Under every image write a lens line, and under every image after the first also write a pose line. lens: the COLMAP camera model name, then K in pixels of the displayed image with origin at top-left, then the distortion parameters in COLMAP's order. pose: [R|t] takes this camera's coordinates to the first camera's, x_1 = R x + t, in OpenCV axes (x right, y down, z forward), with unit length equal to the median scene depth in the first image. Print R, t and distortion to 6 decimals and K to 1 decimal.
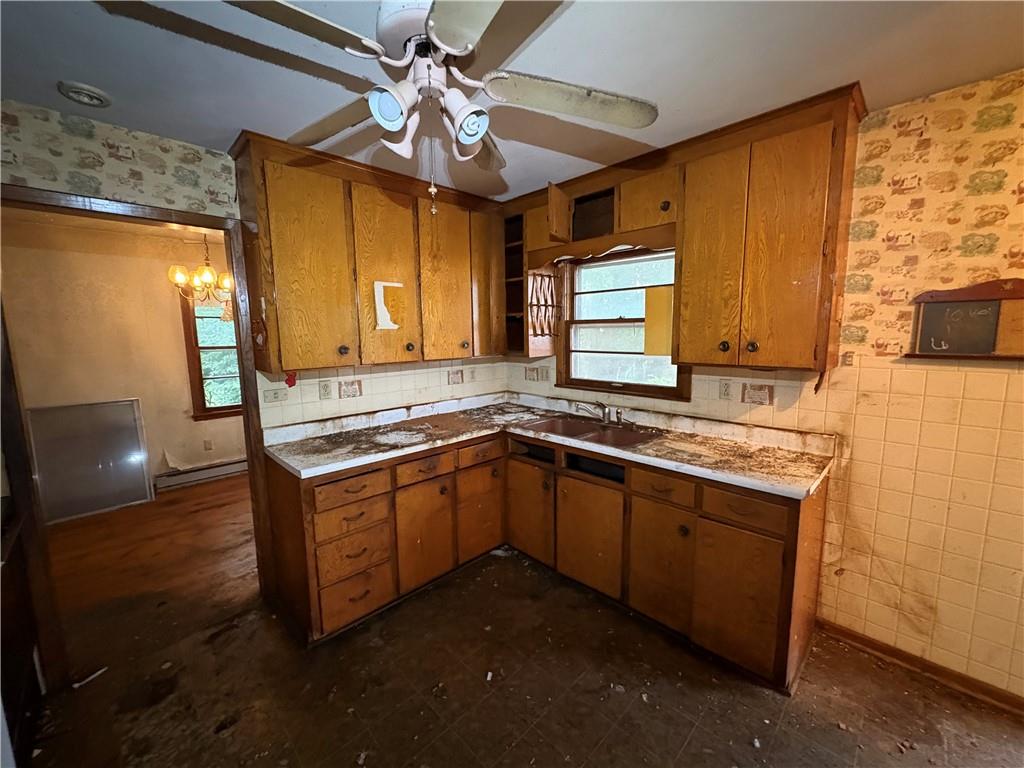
lens RADIAL K [[408.9, 0, 512.0], [0, 408.9, 384.0], [0, 0, 1]] dist [0.002151, 0.000340]
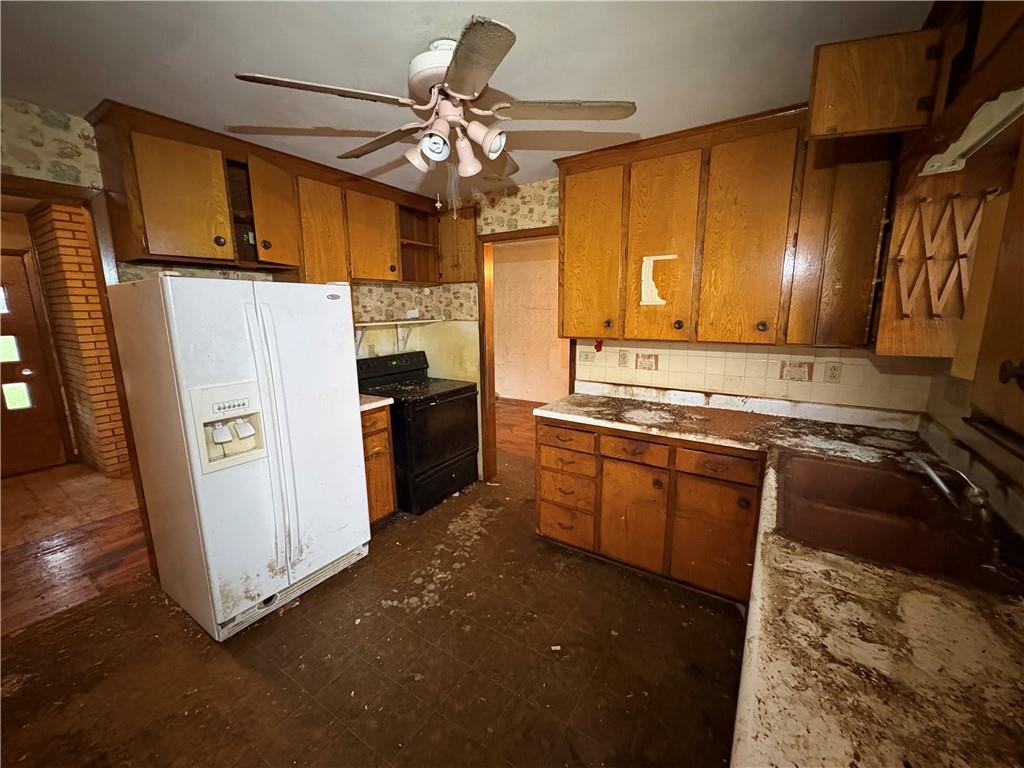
lens RADIAL K [[408.9, 0, 512.0], [0, 408.9, 384.0], [0, 0, 1]] dist [0.002151, 0.000340]
pose [[0.211017, 0.192794, -0.958281, 0.606086], [-0.121463, 0.977930, 0.170000, -0.075281], [0.969907, 0.080523, 0.229777, 0.467658]]
